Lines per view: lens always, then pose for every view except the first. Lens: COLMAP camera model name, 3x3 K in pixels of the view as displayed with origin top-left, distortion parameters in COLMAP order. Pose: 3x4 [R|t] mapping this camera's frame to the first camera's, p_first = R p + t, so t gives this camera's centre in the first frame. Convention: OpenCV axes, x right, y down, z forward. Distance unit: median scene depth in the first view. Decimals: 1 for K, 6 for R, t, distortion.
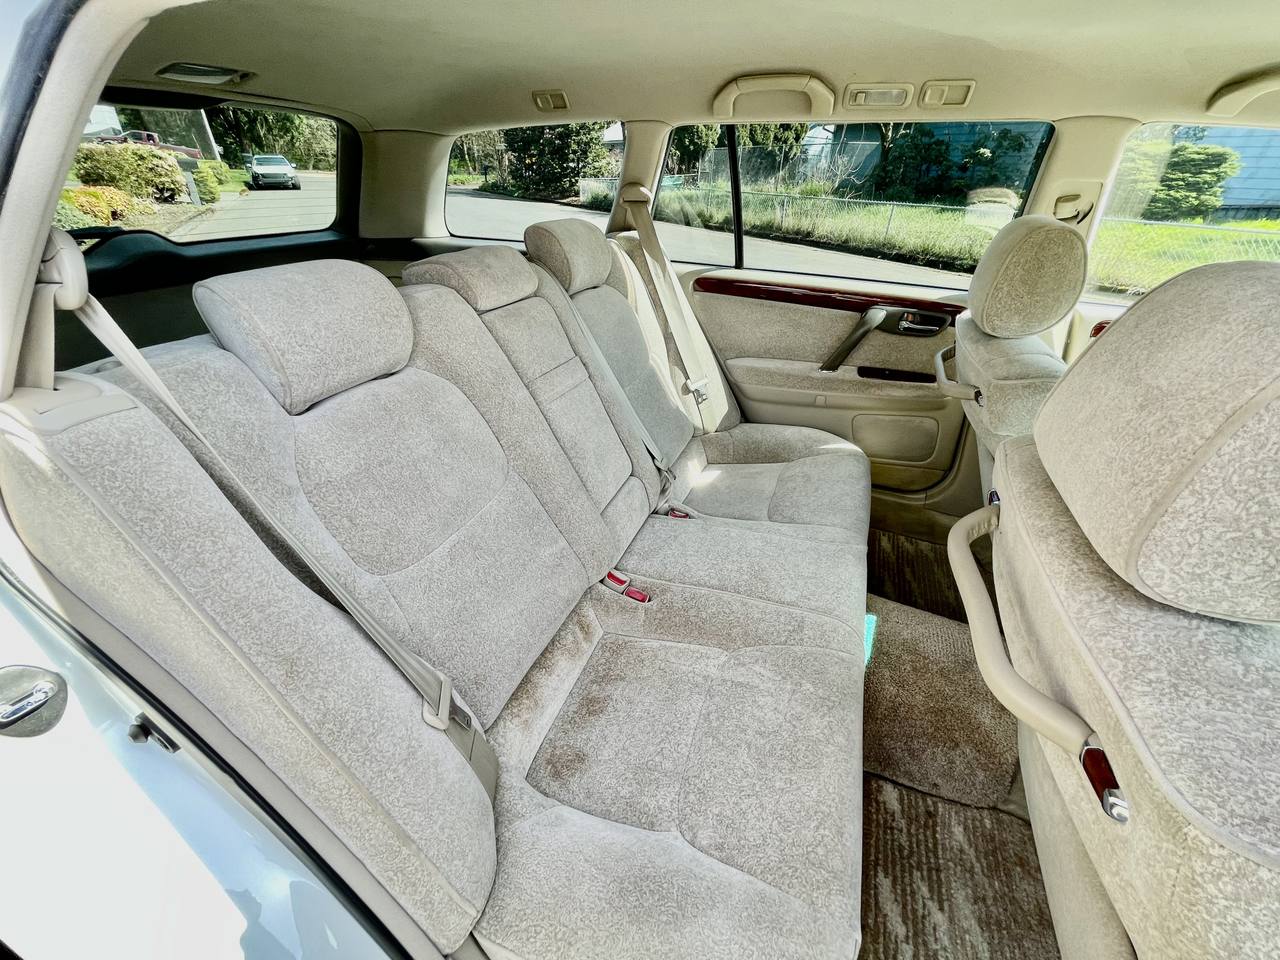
lens RADIAL K [[511.9, 0, 631.7], [0, 511.9, 476.8], [0, 0, 1]] dist [0.001311, 0.000331]
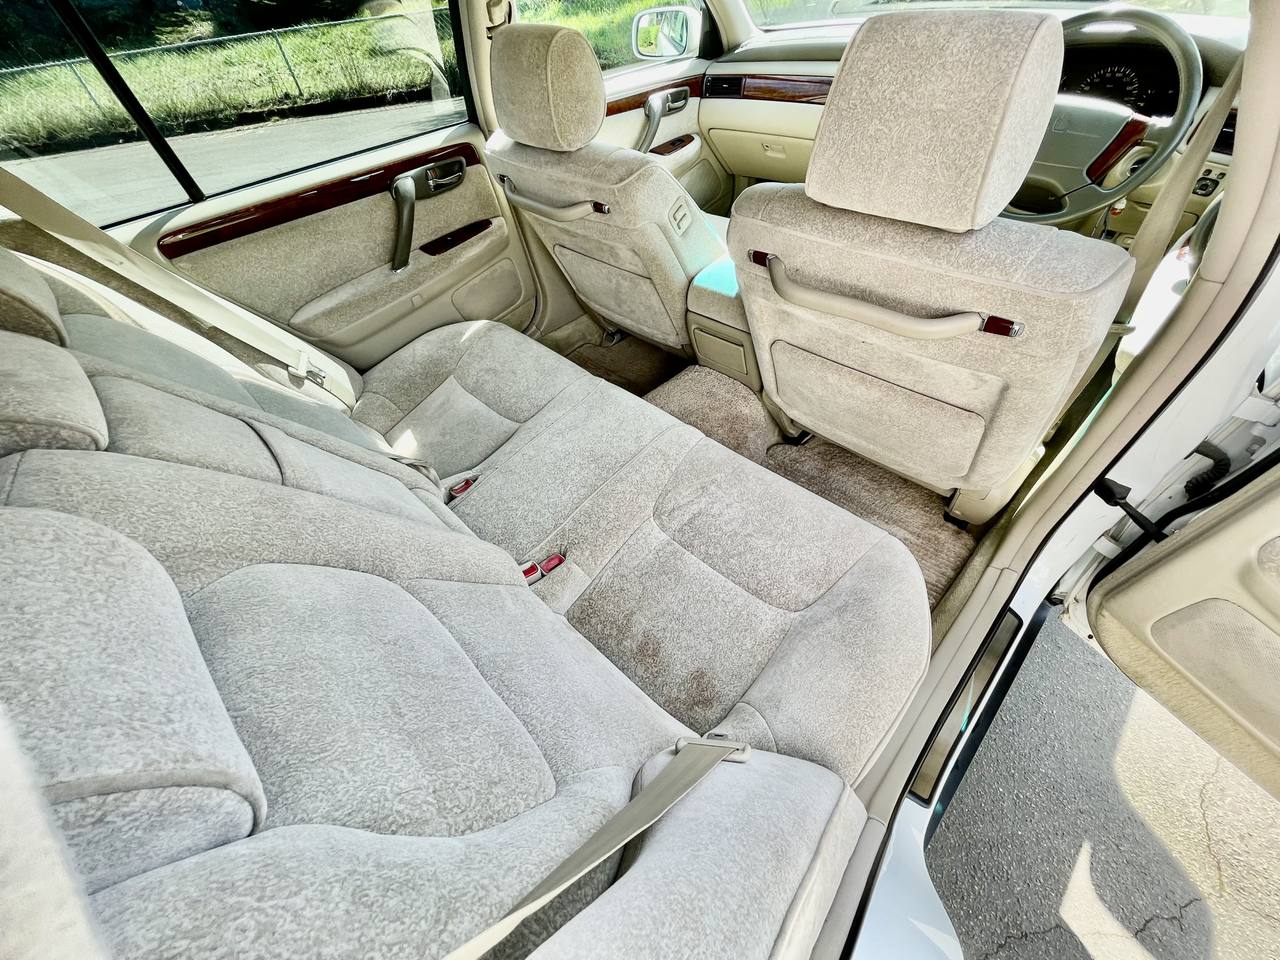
lens RADIAL K [[511.9, 0, 630.4], [0, 511.9, 475.7], [0, 0, 1]] dist [0.001311, 0.000331]
pose [[0.406103, -0.711328, 0.573666, -0.221534], [0.566545, 0.688539, 0.452705, -0.136085], [-0.717013, 0.141163, 0.682617, 0.161853]]
